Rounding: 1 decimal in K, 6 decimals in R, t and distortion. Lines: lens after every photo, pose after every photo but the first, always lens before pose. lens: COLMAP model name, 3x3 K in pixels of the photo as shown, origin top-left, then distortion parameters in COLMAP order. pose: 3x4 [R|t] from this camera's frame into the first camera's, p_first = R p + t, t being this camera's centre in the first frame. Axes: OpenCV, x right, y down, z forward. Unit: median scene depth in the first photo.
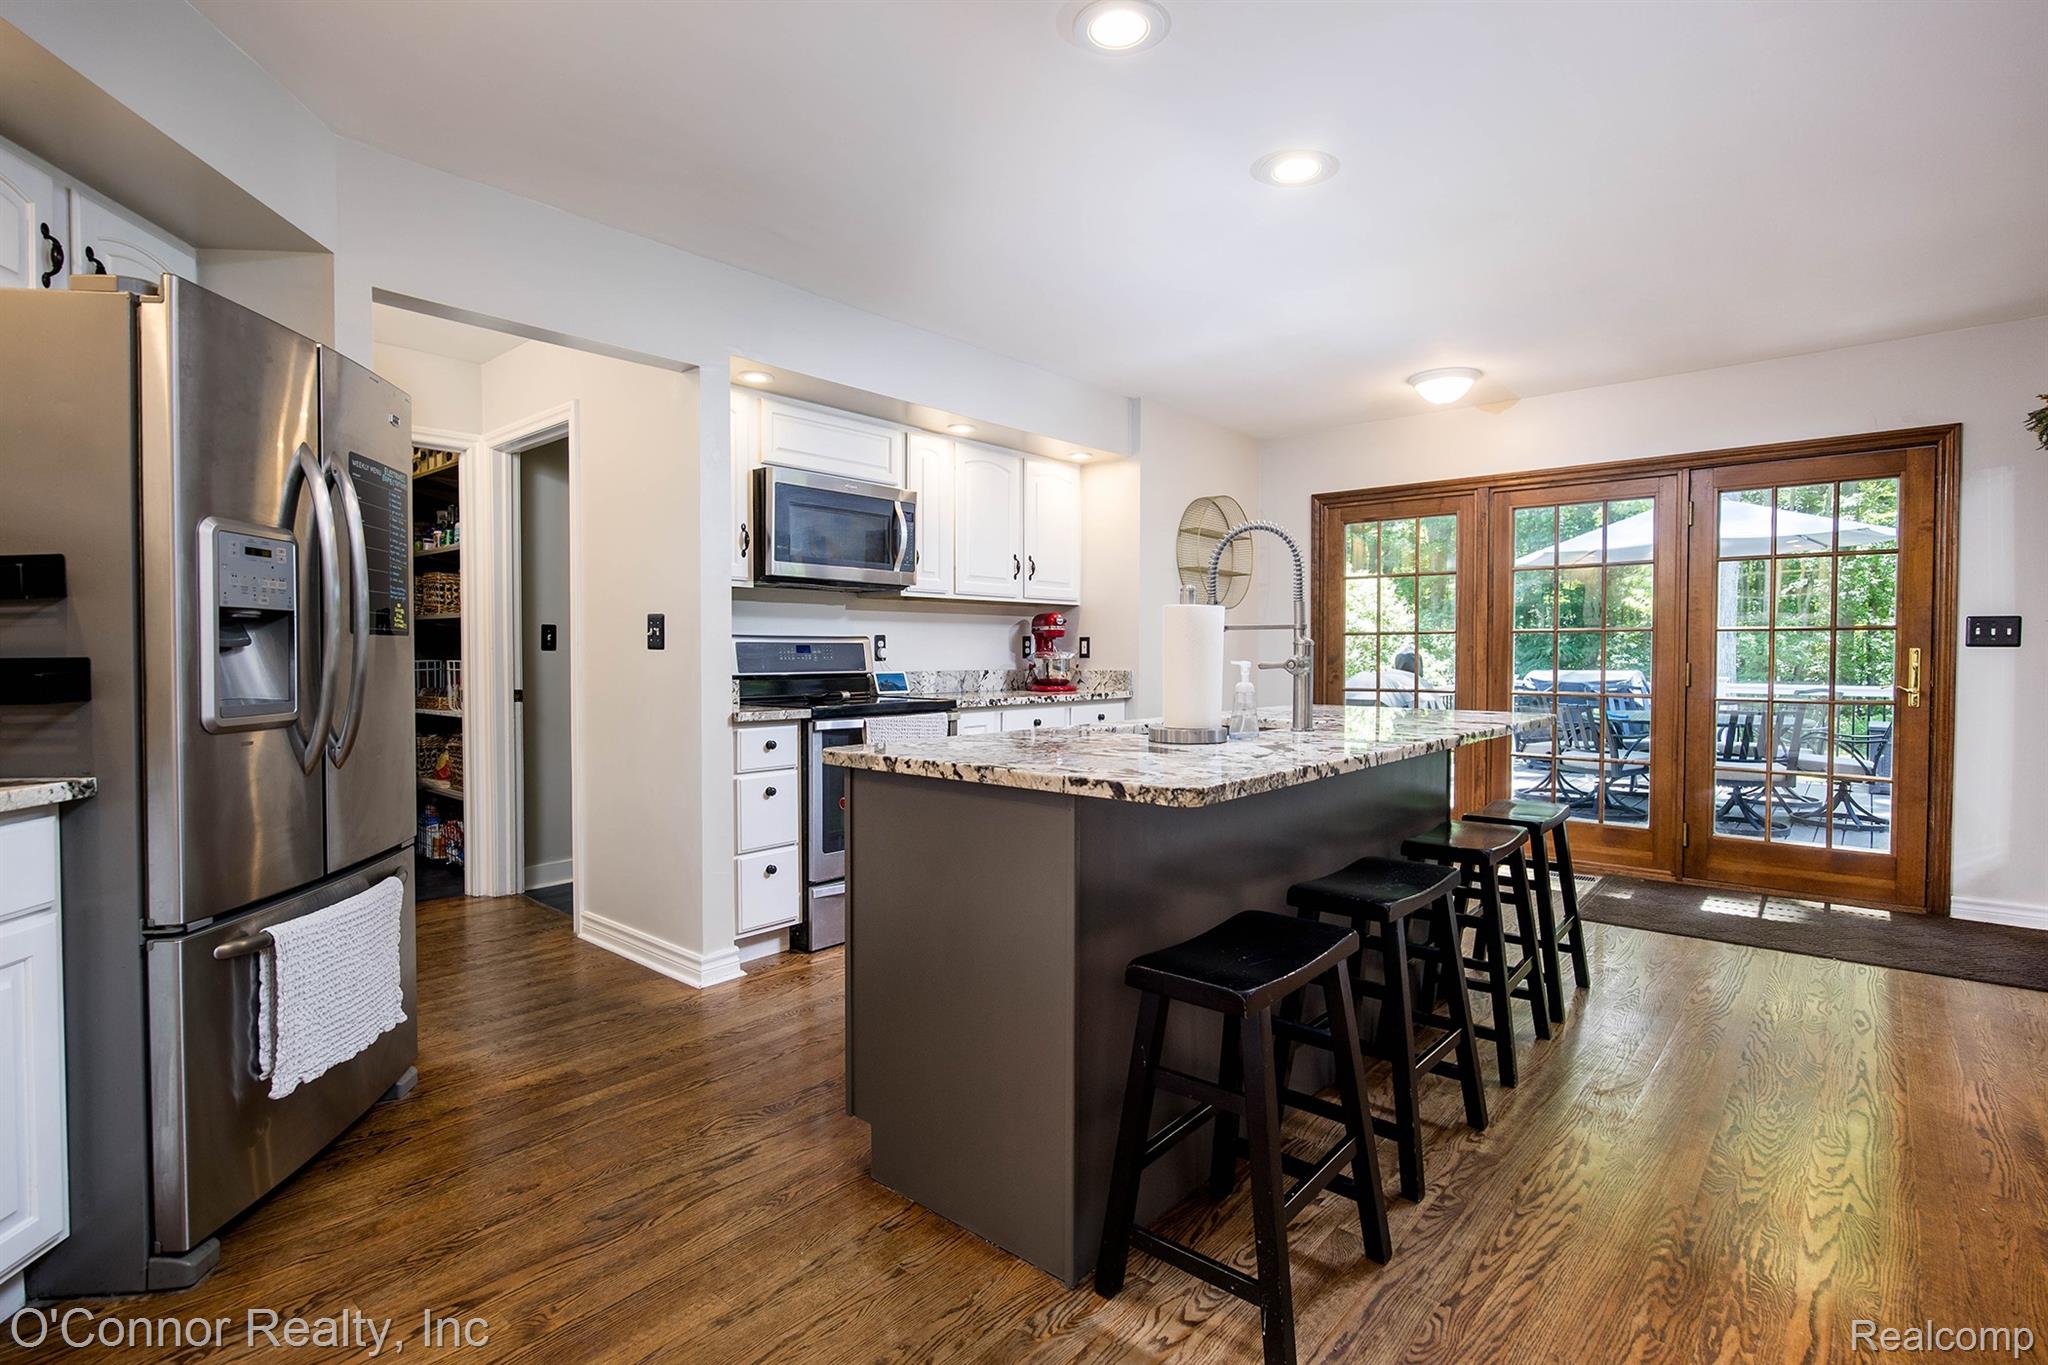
lens RADIAL K [[1003.6, 0, 985.6], [0, 1003.6, 657.8], [0, 0, 1]] dist [-0.005401, -0.001492]
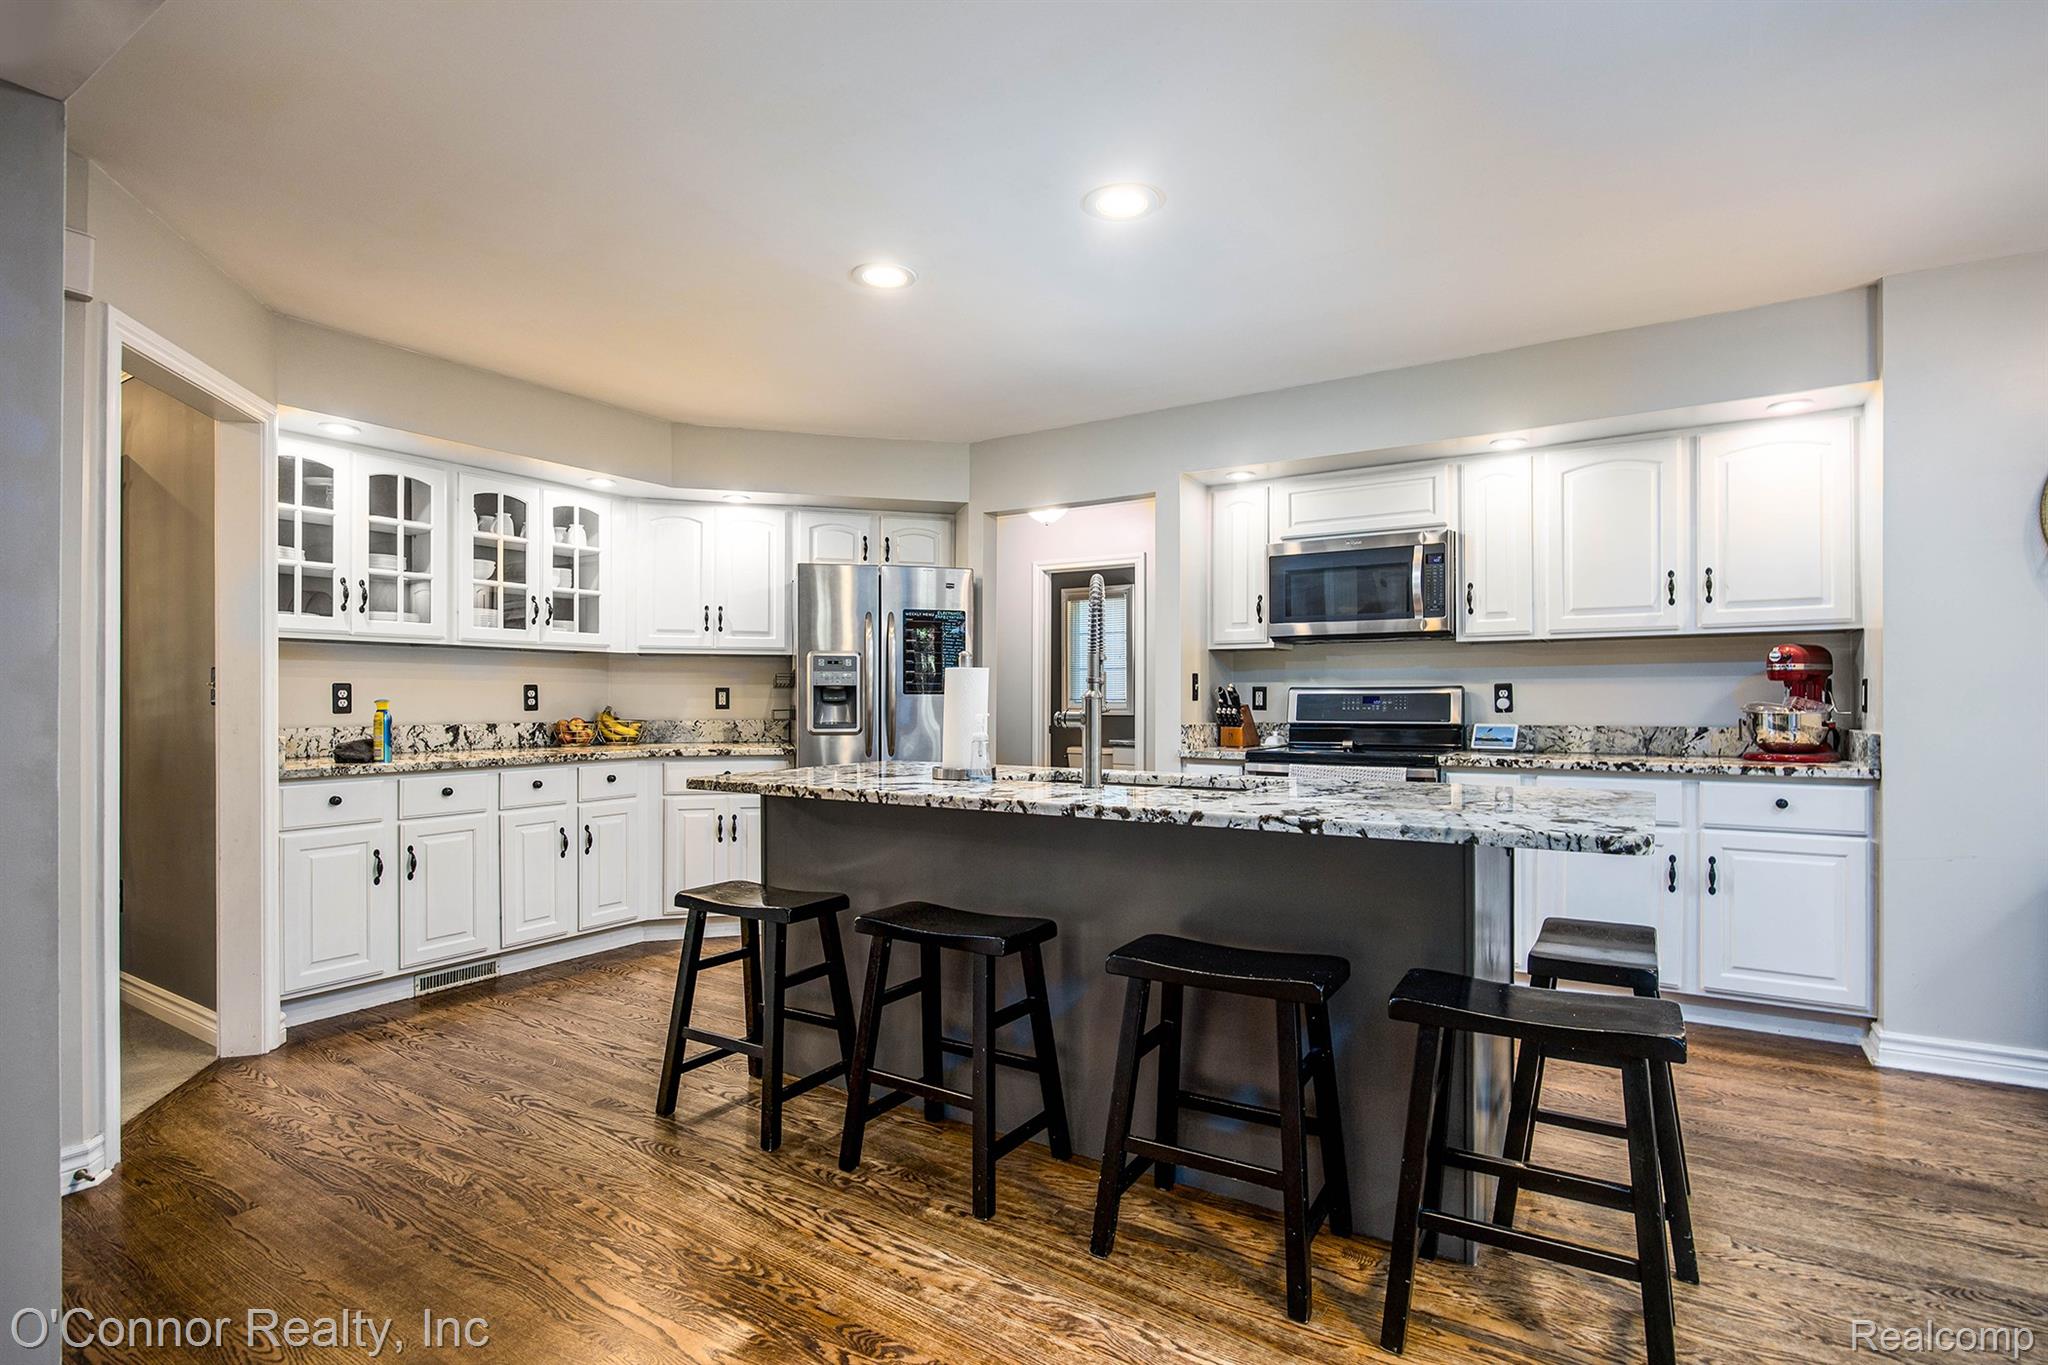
lens RADIAL K [[974.2, 0, 1026.2], [0, 974.2, 689.4], [0, 0, 1]] dist [-0.007043, -0.000582]
pose [[0.157906, -0.011695, -0.987385, 0.855186], [-0.003102, 0.999919, -0.012340, -0.006490], [0.987449, 0.005011, 0.157857, 0.547543]]
